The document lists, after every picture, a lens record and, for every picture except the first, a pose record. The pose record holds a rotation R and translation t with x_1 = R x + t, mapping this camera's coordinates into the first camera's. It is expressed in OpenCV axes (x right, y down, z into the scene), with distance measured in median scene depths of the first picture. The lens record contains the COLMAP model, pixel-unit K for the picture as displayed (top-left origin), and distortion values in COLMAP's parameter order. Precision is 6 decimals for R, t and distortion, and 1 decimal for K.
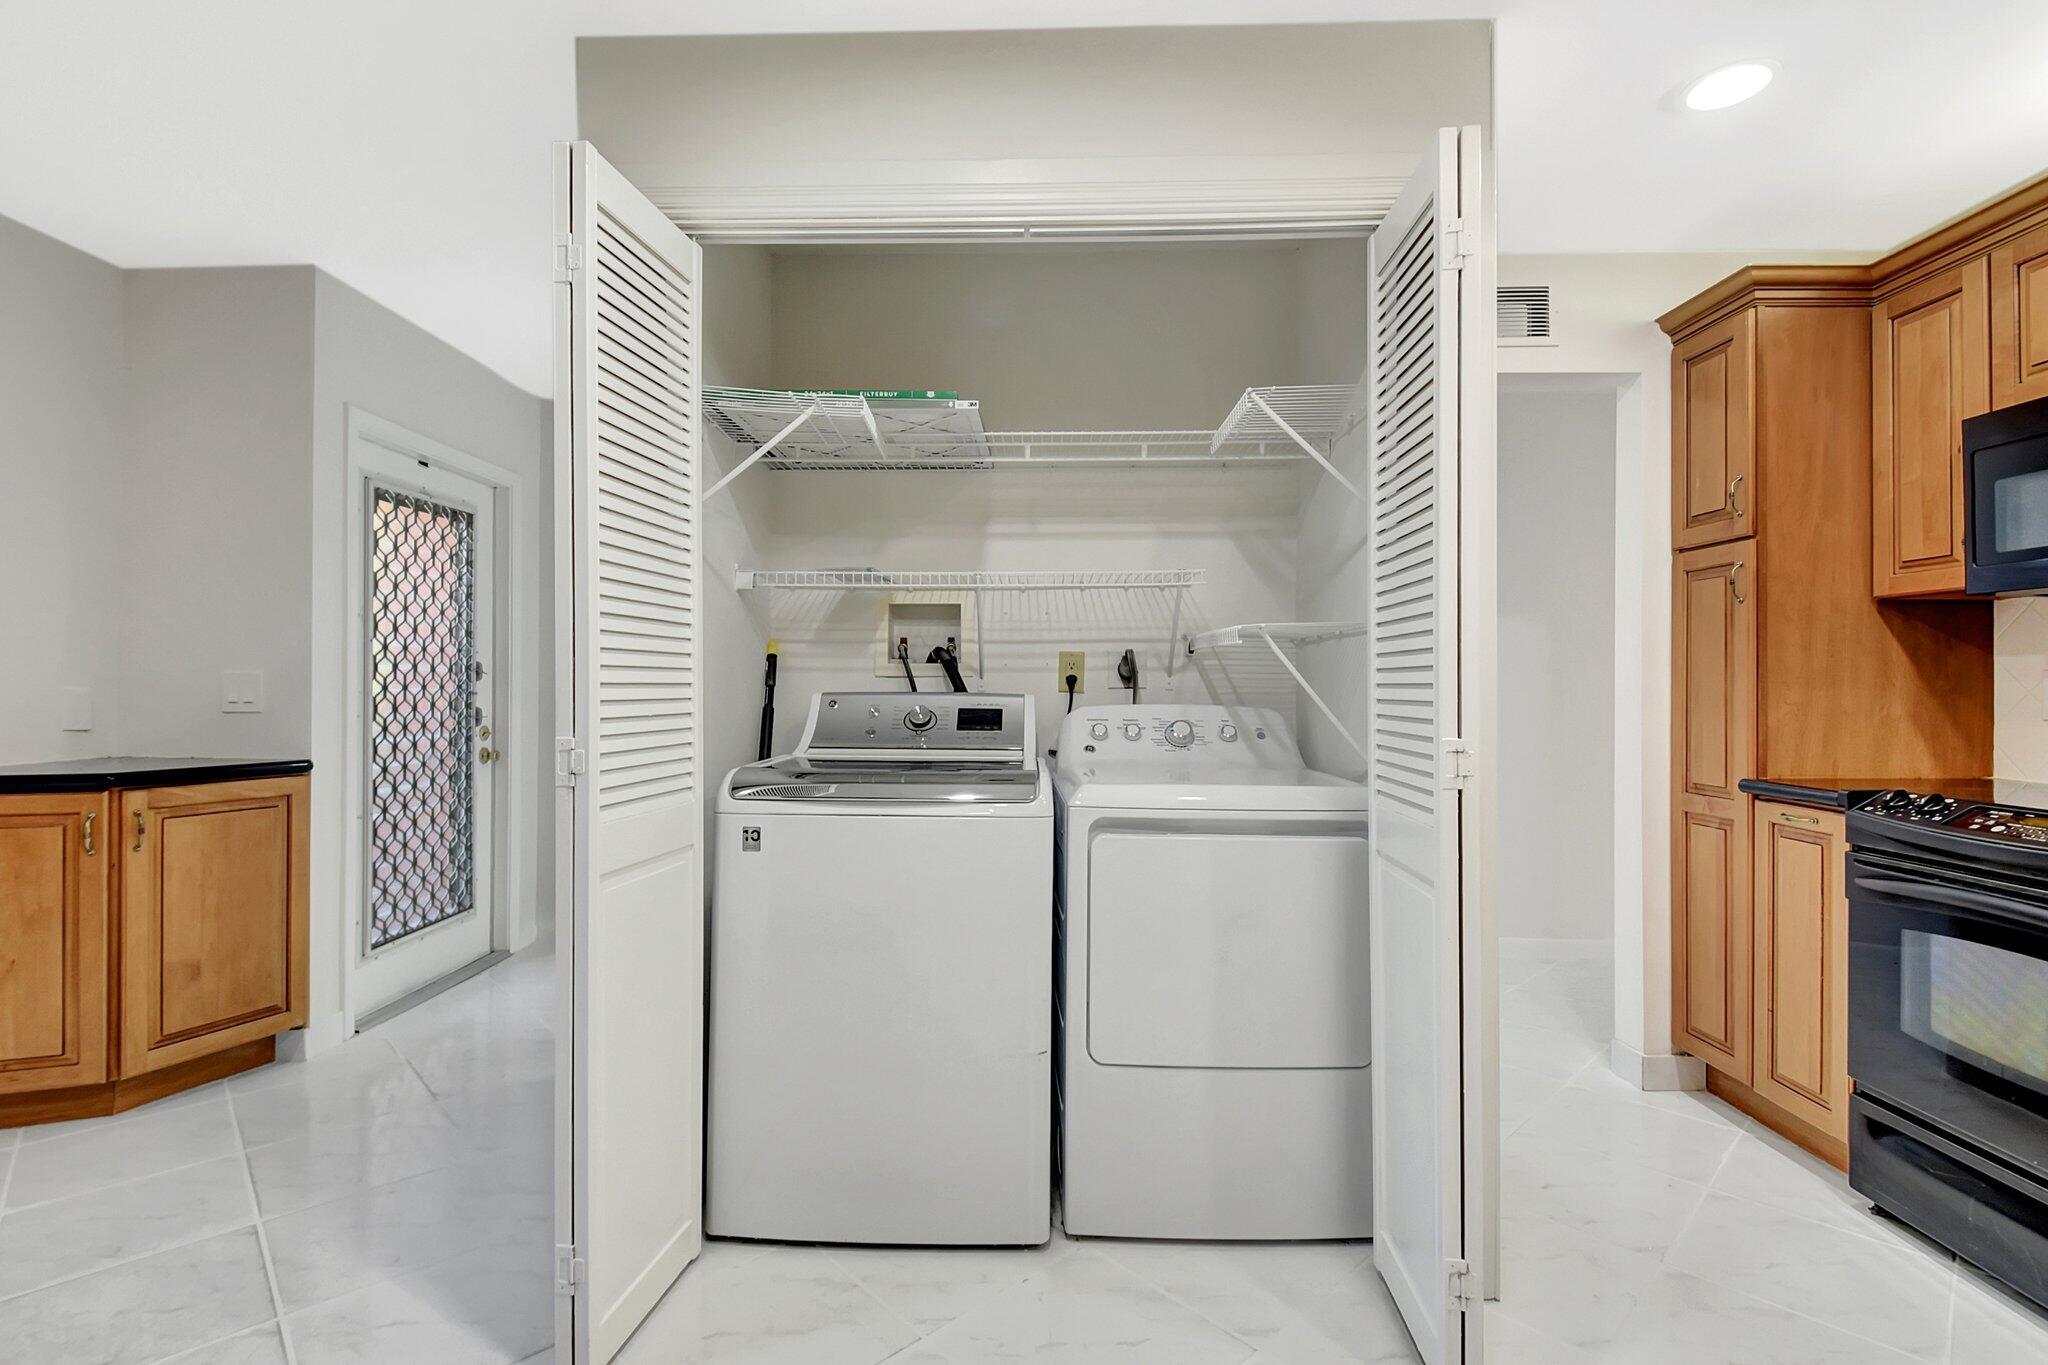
lens RADIAL K [[932.2, 0, 1028.9], [0, 932.2, 683.9], [0, 0, 1]] dist [-0.004594, -0.006700]
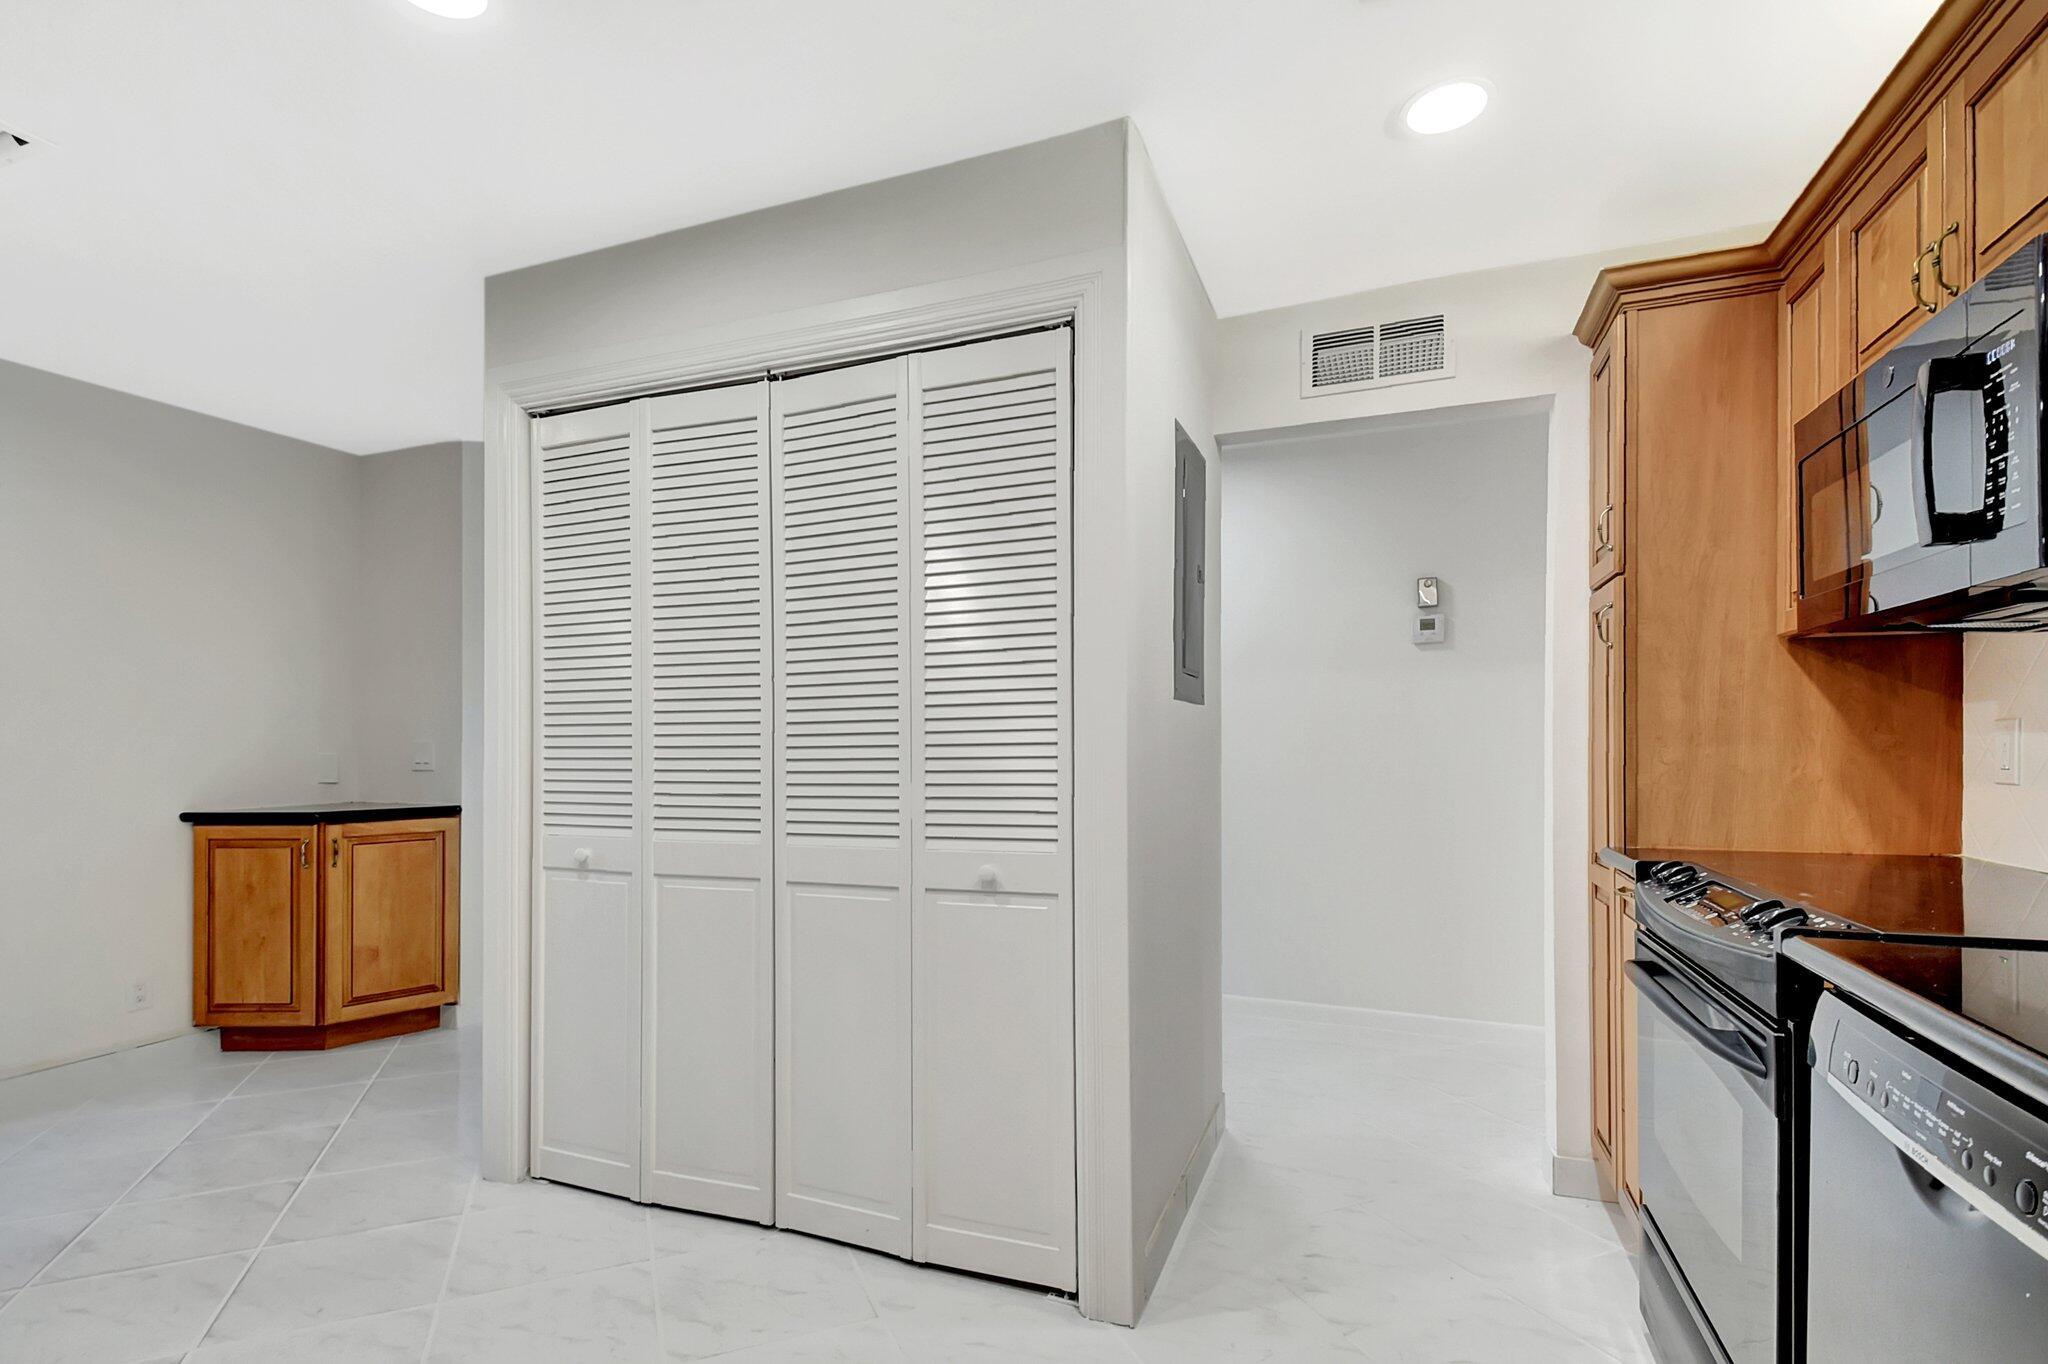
lens RADIAL K [[932.2, 0, 988.4], [0, 932.2, 733.4], [0, 0, 1]] dist [-0.004594, -0.006700]
pose [[0.942960, -0.011933, -0.332693, 0.487689], [0.008758, 0.999901, -0.011042, -0.002024], [0.332792, 0.007498, 0.942970, -0.029660]]
